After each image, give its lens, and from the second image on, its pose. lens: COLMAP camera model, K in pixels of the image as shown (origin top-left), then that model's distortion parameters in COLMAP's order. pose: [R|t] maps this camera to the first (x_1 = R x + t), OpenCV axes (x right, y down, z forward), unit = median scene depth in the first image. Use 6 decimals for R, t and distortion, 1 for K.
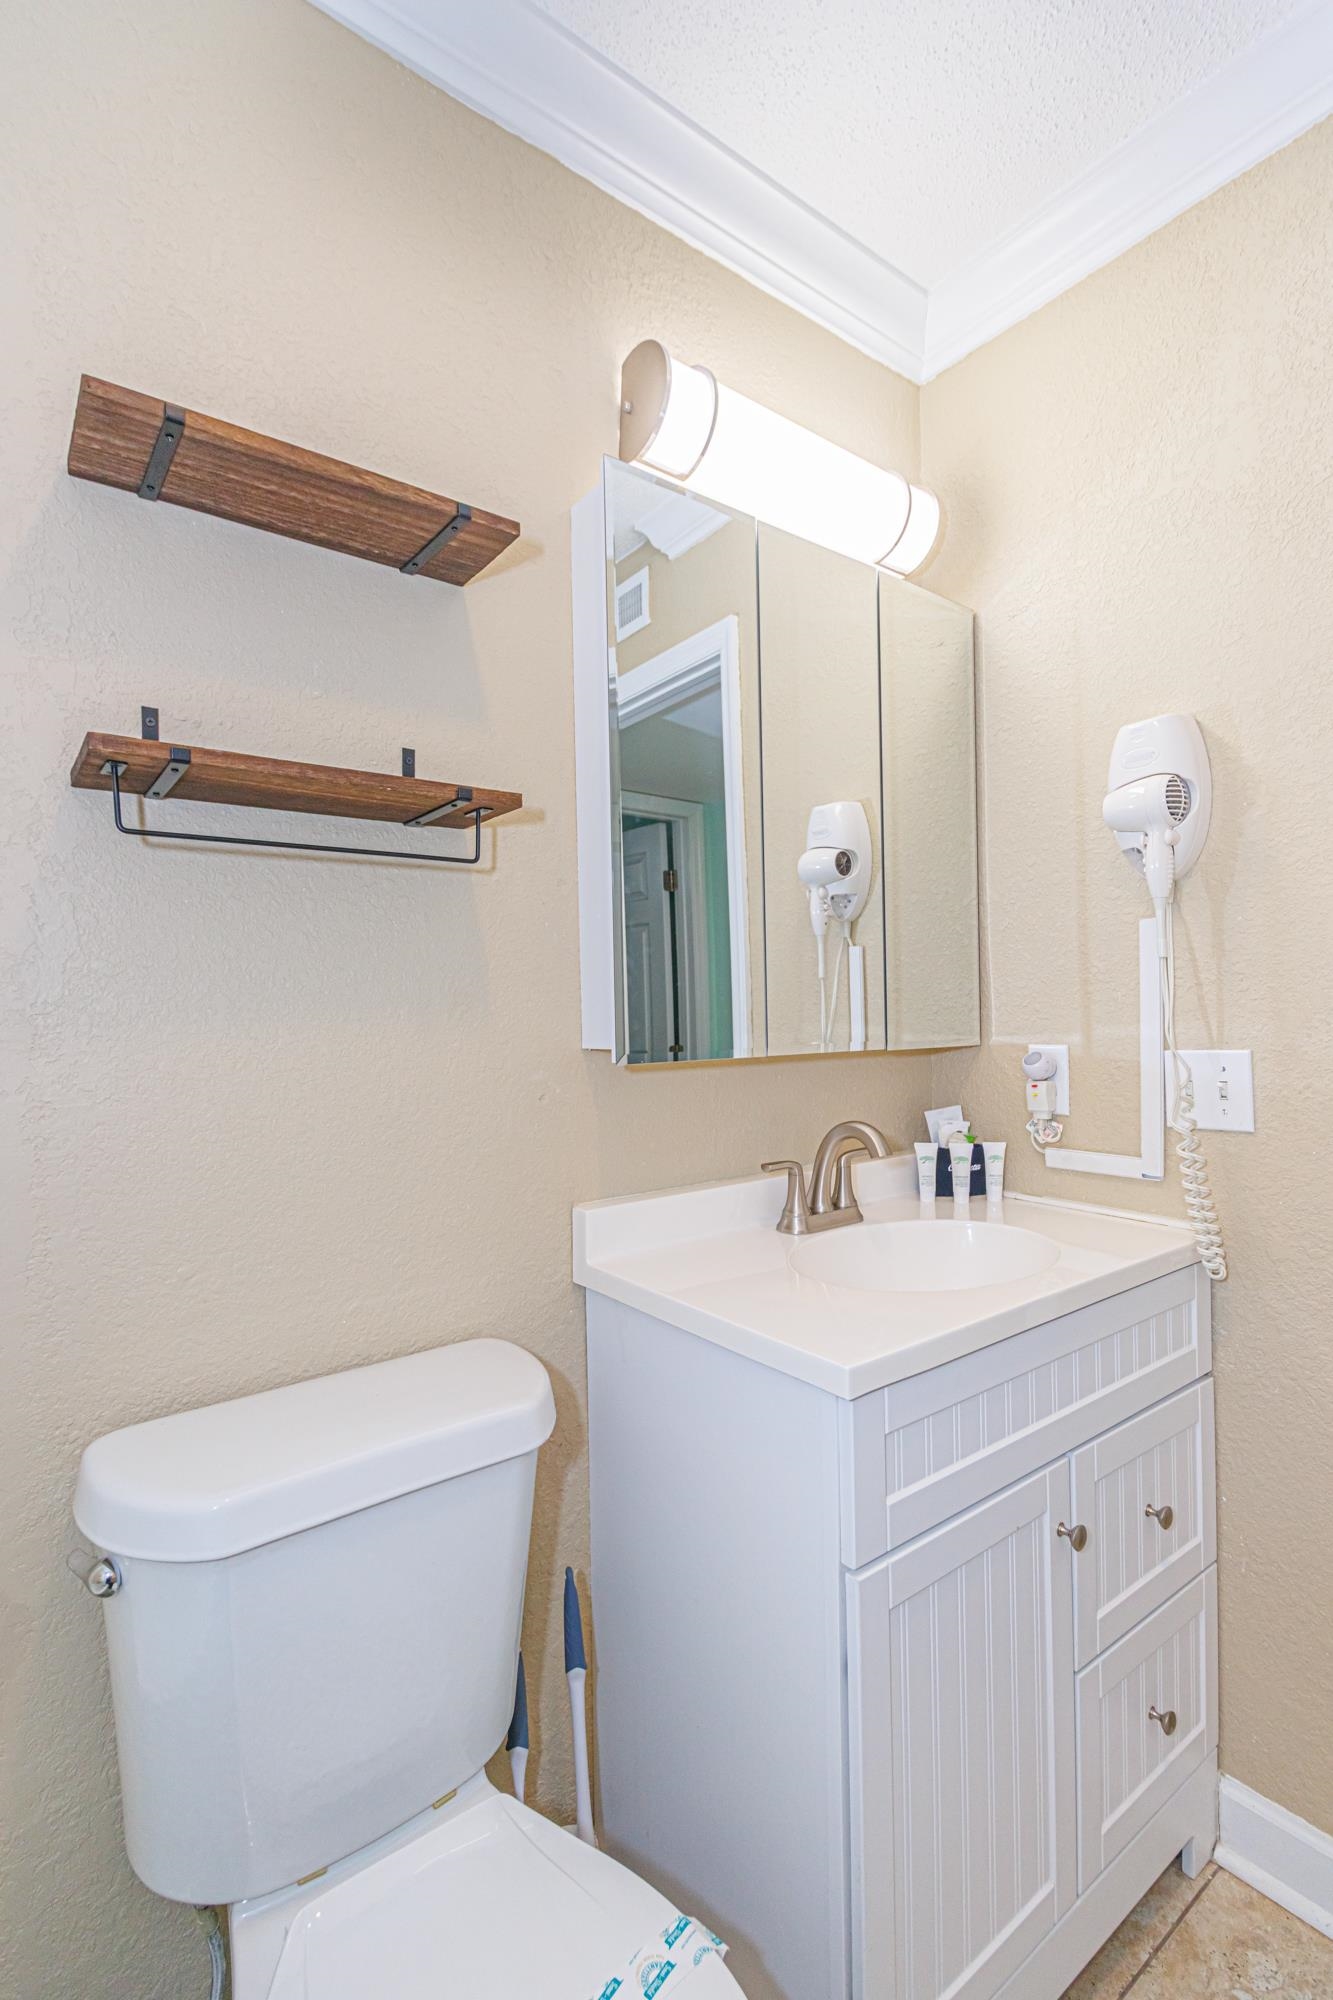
lens RADIAL K [[922.3, 0, 656.5], [0, 922.3, 1013.0], [0, 0, 1]] dist [0.002747, 0.001280]
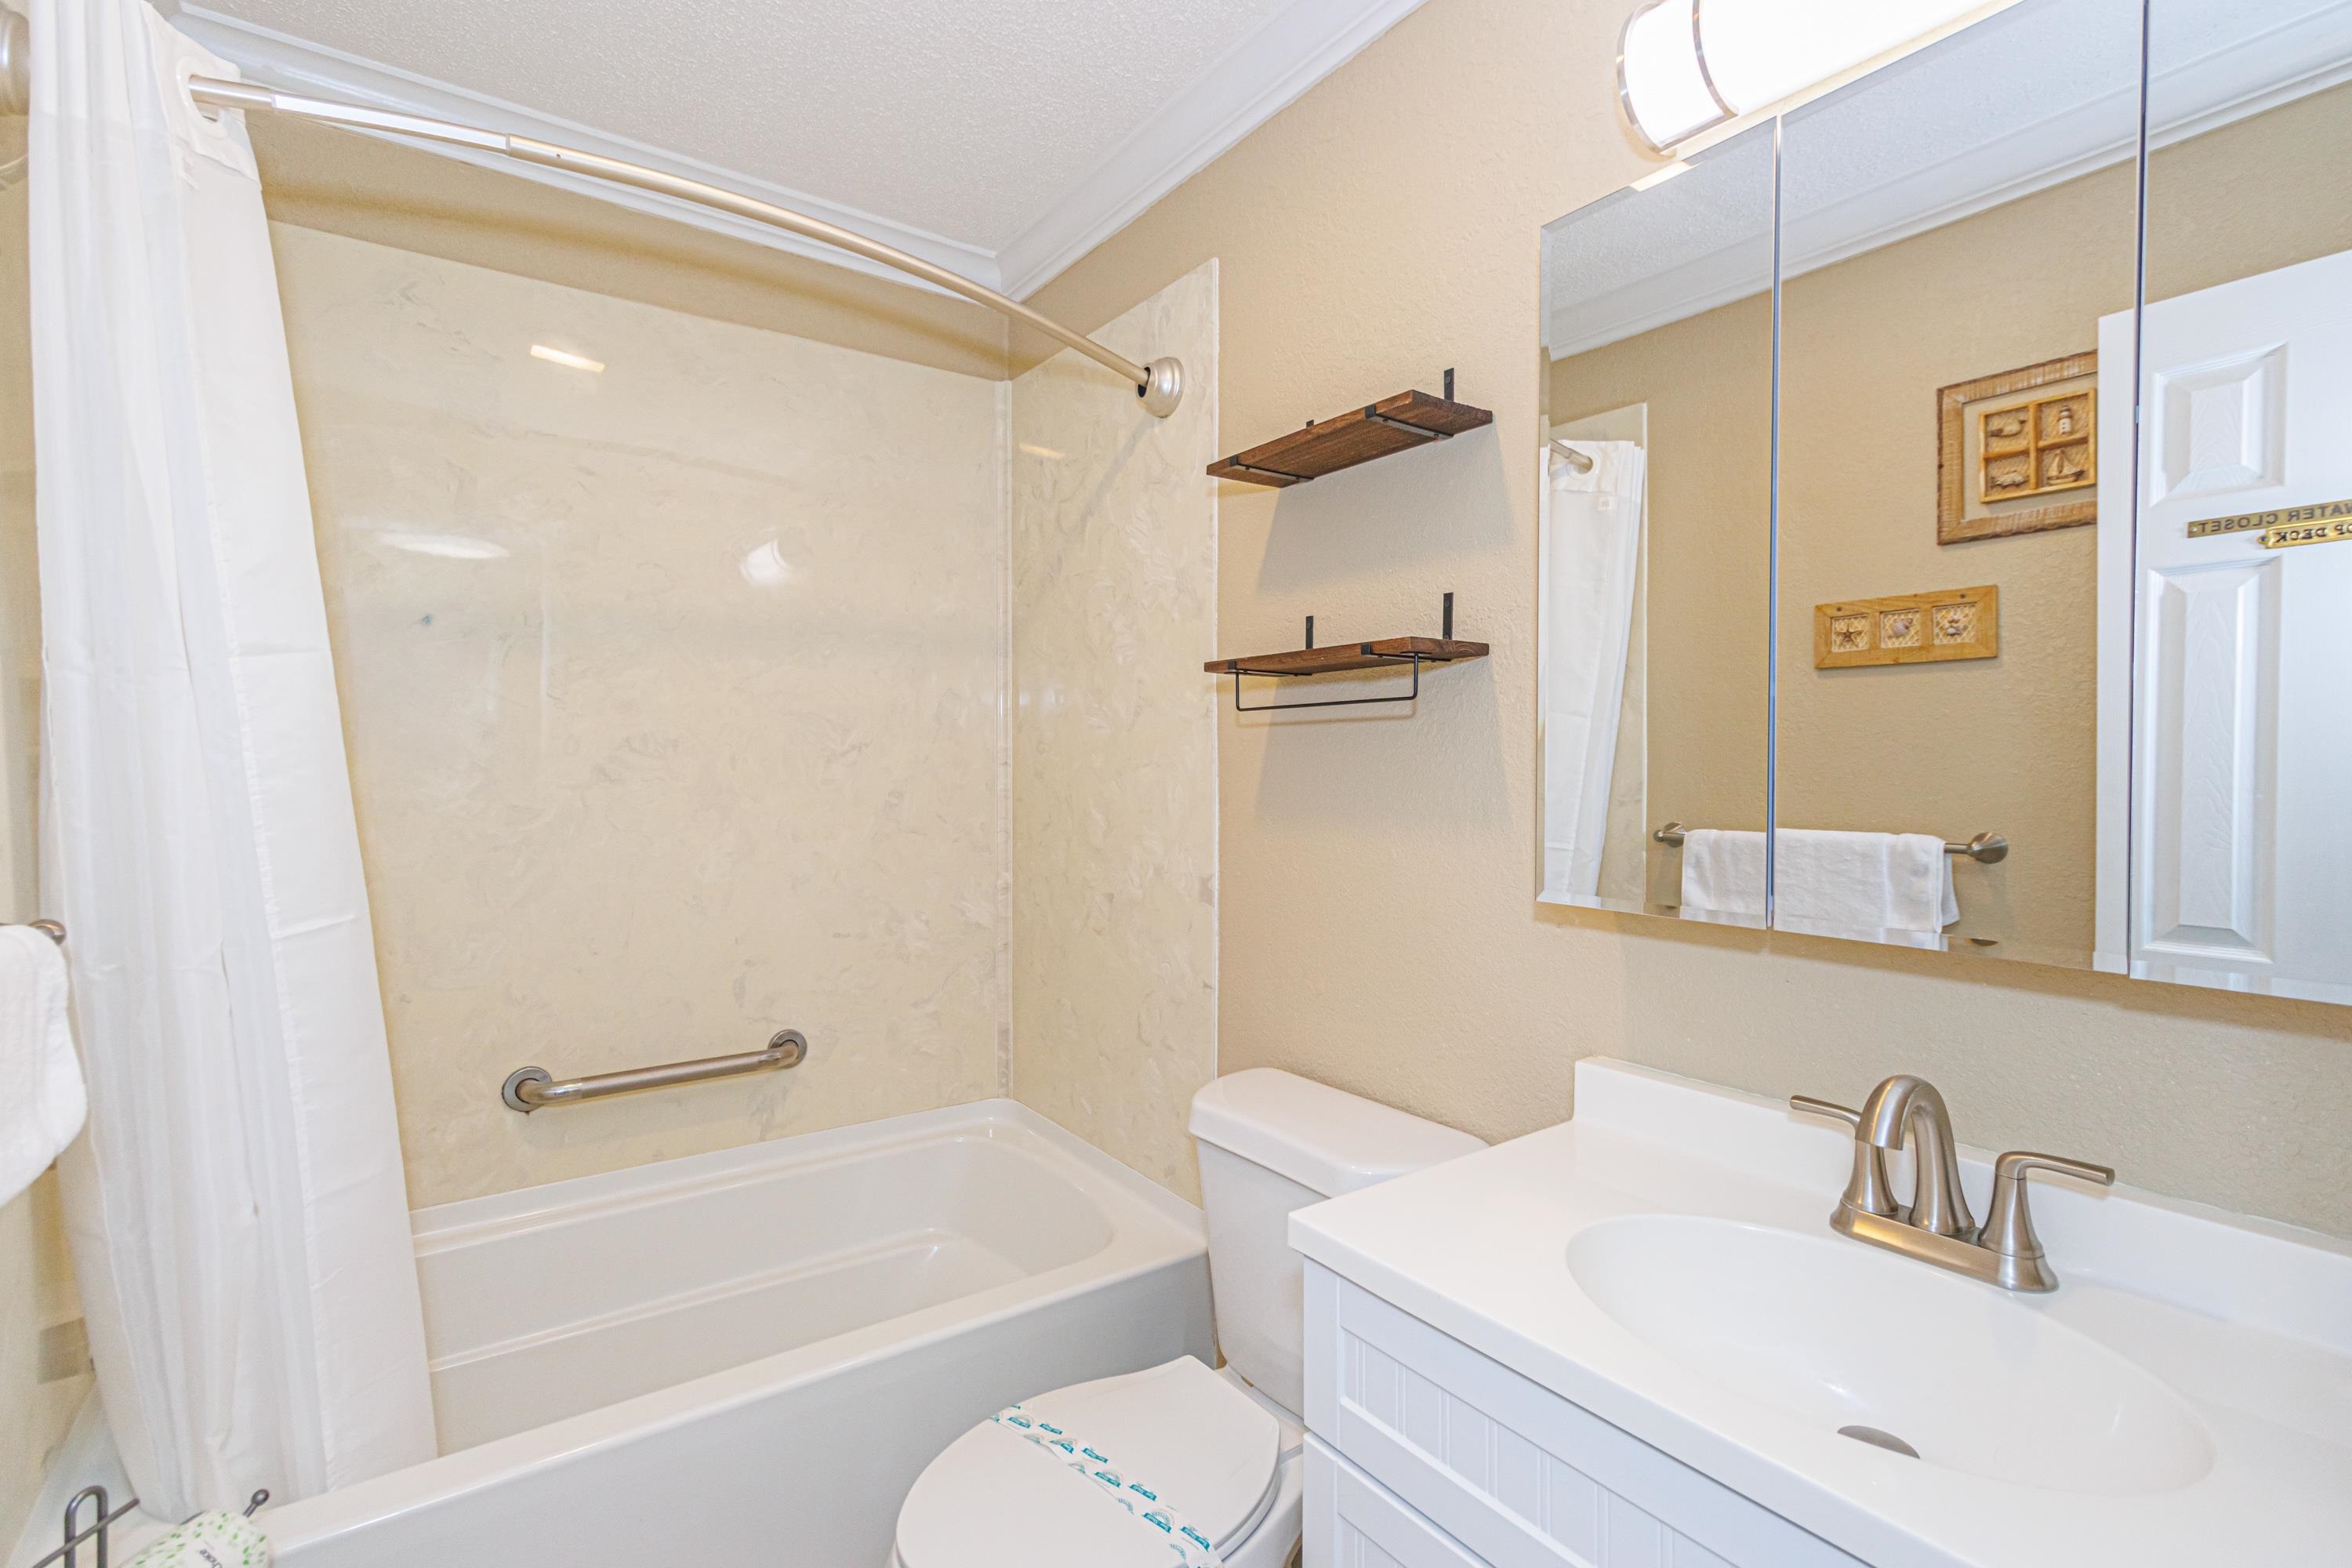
lens RADIAL K [[1084.6, 0, 1162.1], [0, 1084.6, 773.2], [0, 0, 1]] dist [0.002747, 0.001280]
pose [[-0.035313, 0.026383, -0.999028, 1.222213], [-0.002820, 0.999645, 0.026499, -0.113536], [0.999372, 0.003753, -0.035226, 0.791140]]
